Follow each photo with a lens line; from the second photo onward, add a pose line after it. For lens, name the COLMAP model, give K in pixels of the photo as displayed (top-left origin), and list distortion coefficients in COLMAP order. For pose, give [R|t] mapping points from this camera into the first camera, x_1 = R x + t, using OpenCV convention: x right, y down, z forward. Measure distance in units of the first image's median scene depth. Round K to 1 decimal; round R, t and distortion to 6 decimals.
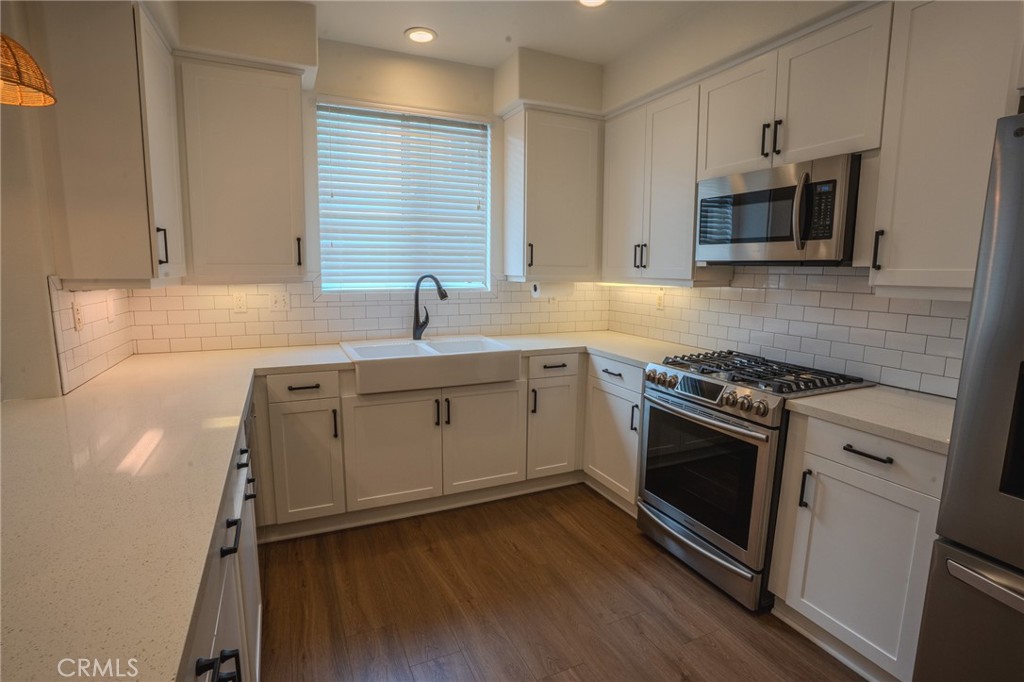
lens RADIAL K [[500.8, 0, 512.0], [0, 500.8, 341.0], [0, 0, 1]] dist [-0.084224, 0.041125]
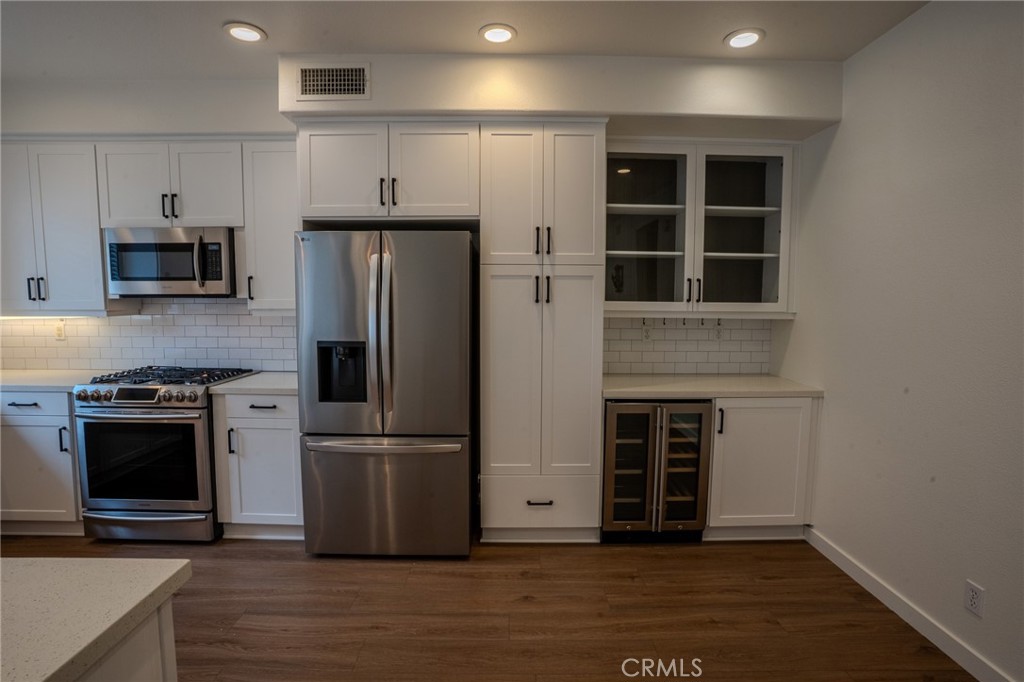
lens RADIAL K [[500.8, 0, 512.0], [0, 500.8, 341.0], [0, 0, 1]] dist [-0.084224, 0.041125]
pose [[0.414289, -0.083273, 0.906328, -0.341442], [0.130370, 0.990966, 0.031456, 0.046648], [-0.900760, 0.105126, 0.421403, -0.414764]]
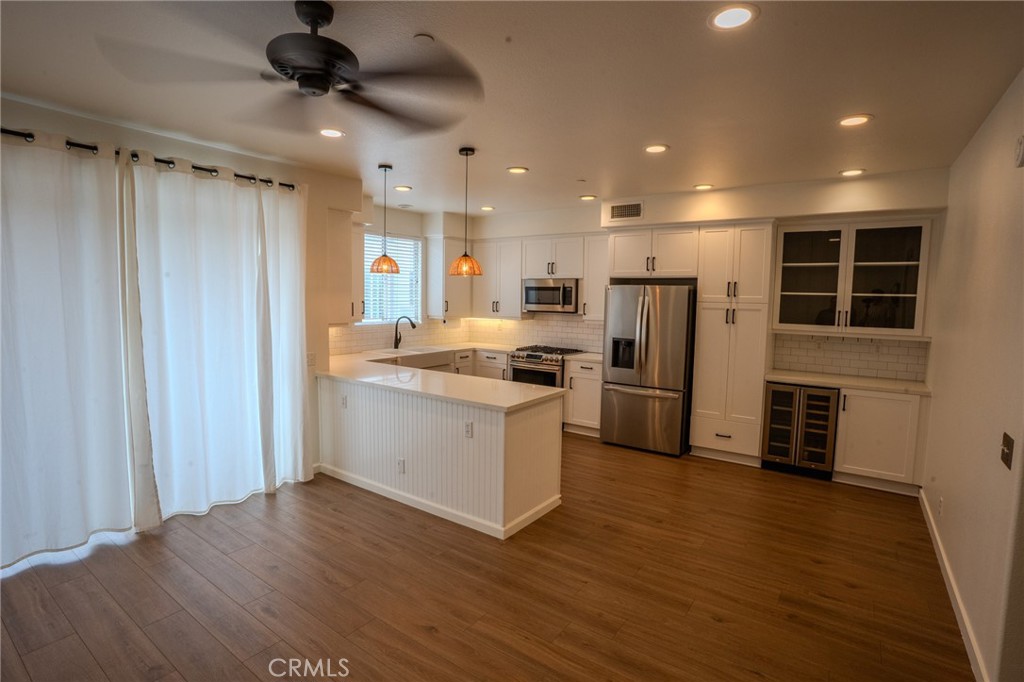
lens RADIAL K [[500.8, 0, 512.0], [0, 500.8, 341.0], [0, 0, 1]] dist [-0.084224, 0.041125]
pose [[0.870183, -0.039002, 0.491182, -1.138273], [0.062819, 0.997509, -0.032083, 0.090084], [-0.488708, 0.058774, 0.870466, -1.438683]]
